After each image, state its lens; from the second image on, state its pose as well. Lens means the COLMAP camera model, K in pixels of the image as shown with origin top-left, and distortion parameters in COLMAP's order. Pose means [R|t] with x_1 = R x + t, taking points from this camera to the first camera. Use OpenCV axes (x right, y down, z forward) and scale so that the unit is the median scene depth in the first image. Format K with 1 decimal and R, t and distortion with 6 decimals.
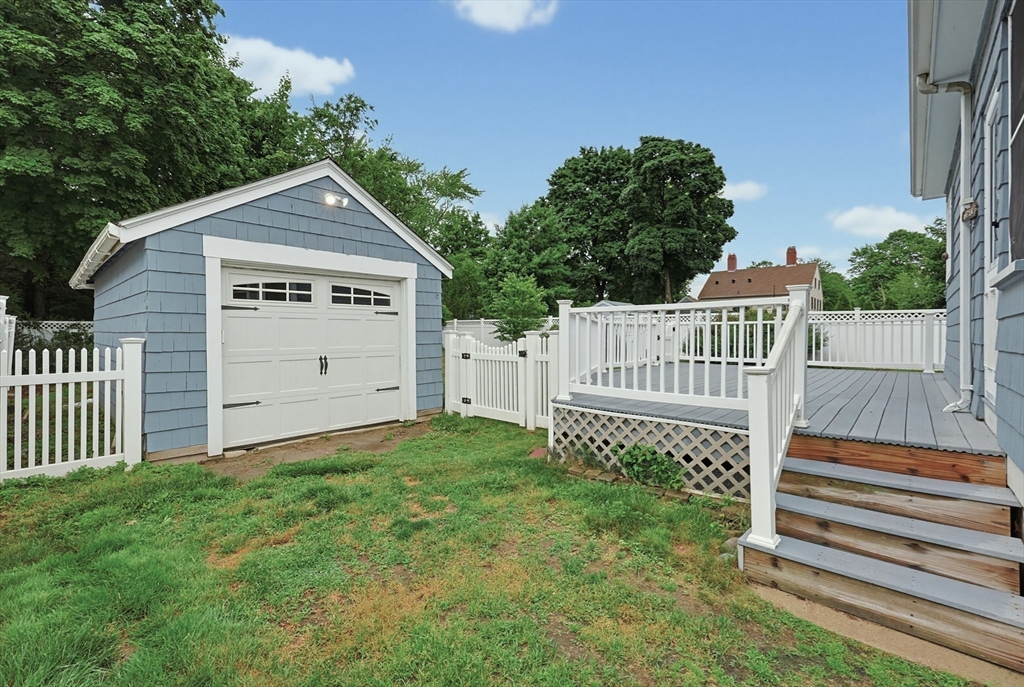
lens RADIAL K [[435.3, 0, 514.4], [0, 435.3, 336.5], [0, 0, 1]] dist [-0.008310, -0.000086]
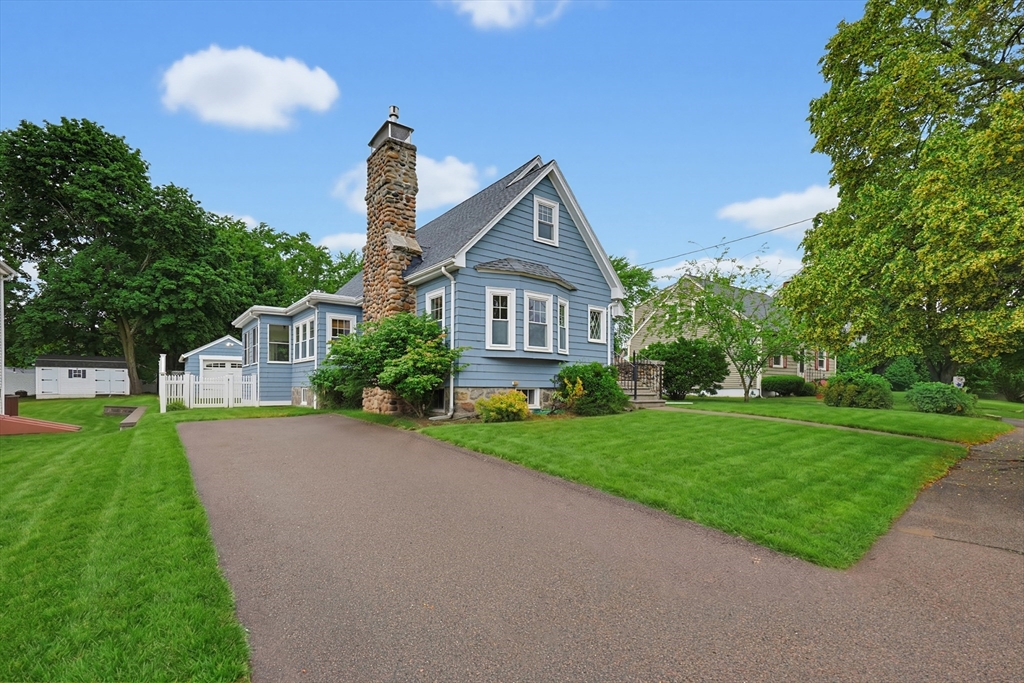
lens RADIAL K [[435.3, 0, 507.7], [0, 435.3, 381.6], [0, 0, 1]] dist [-0.008310, -0.000086]
pose [[0.984817, 0.006244, -0.173485, 0.478930], [-0.007105, 0.999965, -0.004341, 0.009312], [0.173452, 0.005508, 0.984827, -0.433498]]
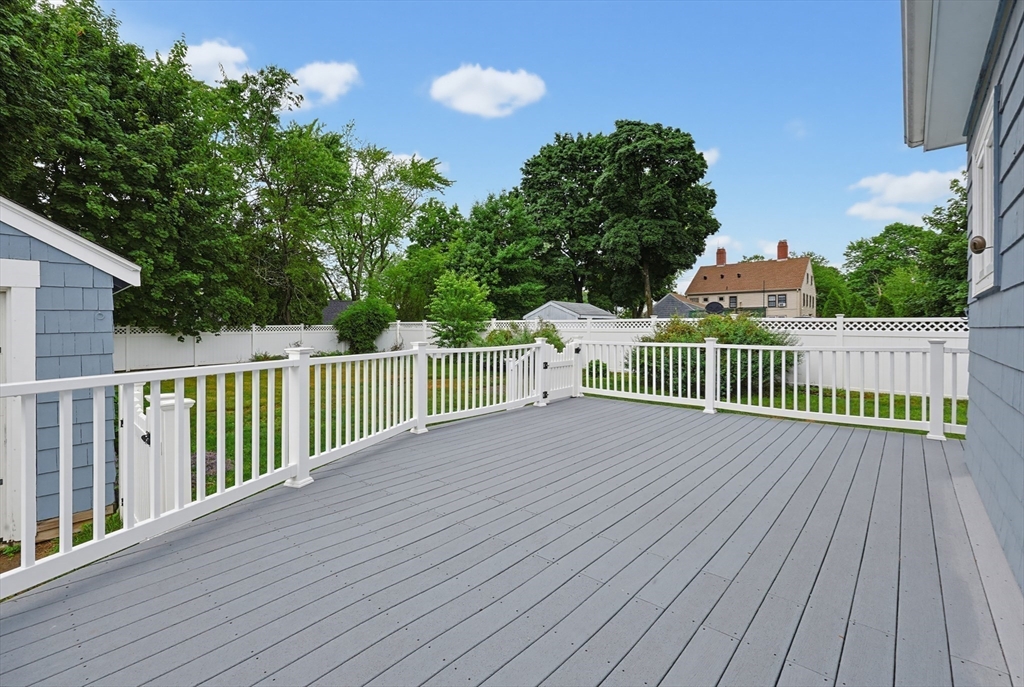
lens RADIAL K [[435.3, 0, 517.4], [0, 435.3, 329.0], [0, 0, 1]] dist [-0.008310, -0.000086]
pose [[0.999971, -0.001472, 0.007504, 0.073299], [0.001502, 0.999991, -0.003915, -0.013969], [-0.007498, 0.003926, 0.999964, 0.079282]]
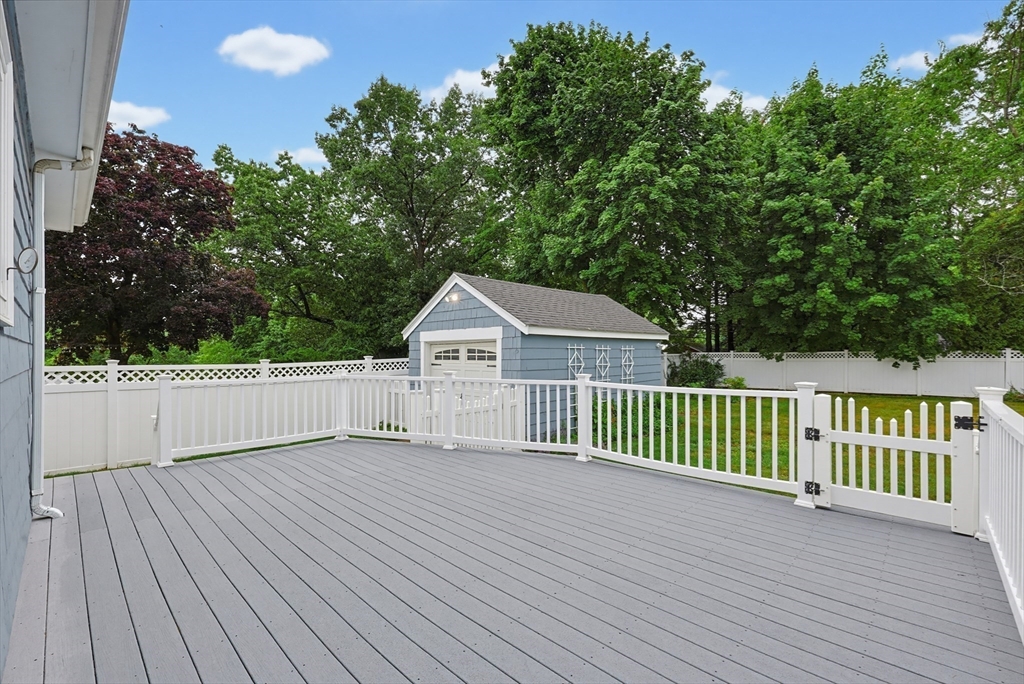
lens RADIAL K [[435.3, 0, 514.0], [0, 435.3, 349.2], [0, 0, 1]] dist [-0.008310, -0.000086]
pose [[-0.019384, -0.003977, -0.999804, 0.187489], [-0.005805, 0.999976, -0.003865, -0.018176], [0.999795, 0.005729, -0.019407, 0.195462]]
